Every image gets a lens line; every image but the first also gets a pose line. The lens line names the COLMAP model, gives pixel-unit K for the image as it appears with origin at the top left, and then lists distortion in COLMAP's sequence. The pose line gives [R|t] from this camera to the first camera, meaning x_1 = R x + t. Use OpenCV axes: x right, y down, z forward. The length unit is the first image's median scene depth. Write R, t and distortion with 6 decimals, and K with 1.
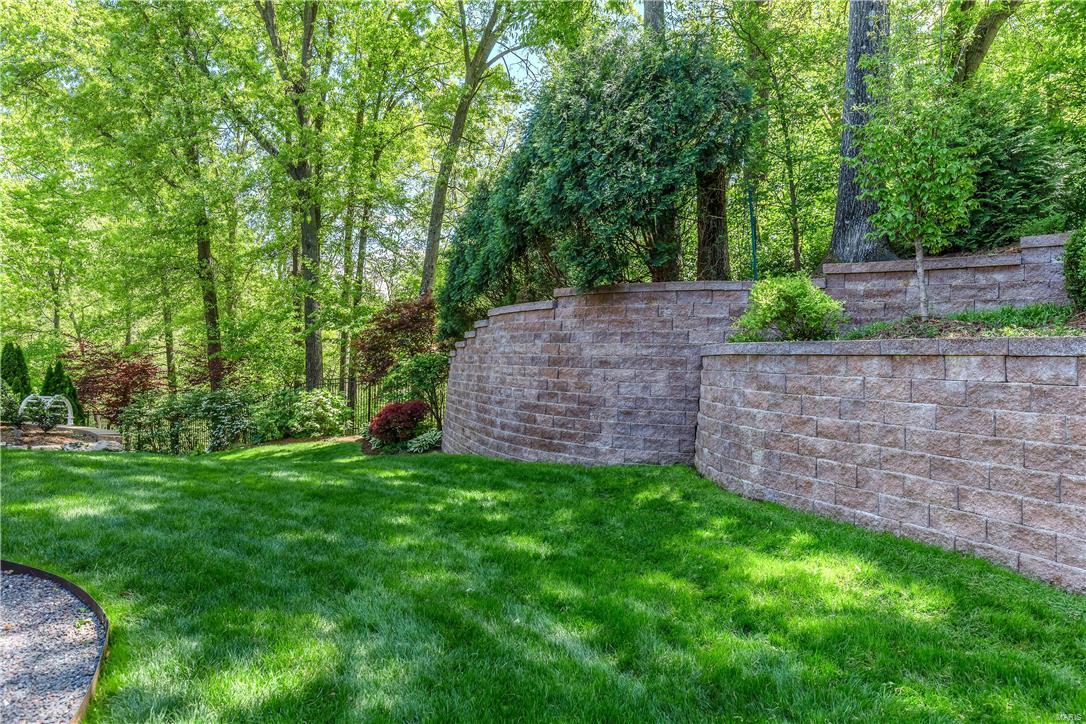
lens RADIAL K [[734.4, 0, 542.9], [0, 734.4, 362.3], [0, 0, 1]] dist [0.006527, 0.000590]
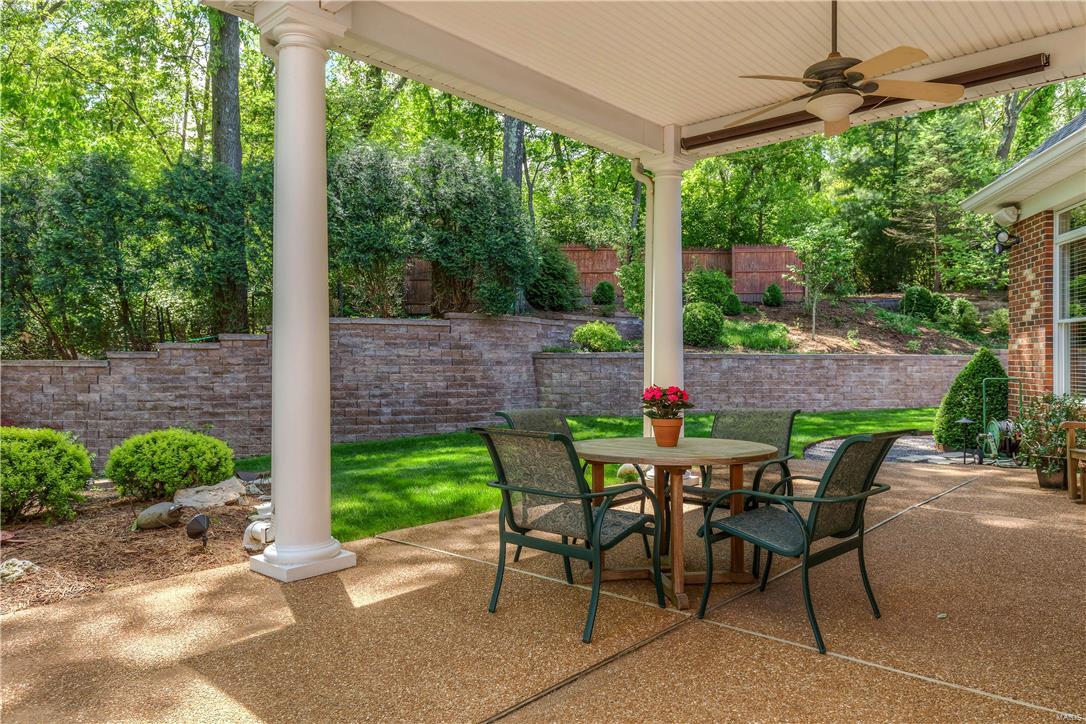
lens RADIAL K [[724.3, 0, 543.0], [0, 724.3, 360.5], [0, 0, 1]] dist [-0.004140, -0.000107]
pose [[0.181802, -0.016929, 0.983189, -1.485827], [0.004005, 0.999856, 0.016475, -0.029910], [-0.983327, 0.000942, 0.181843, 0.604587]]
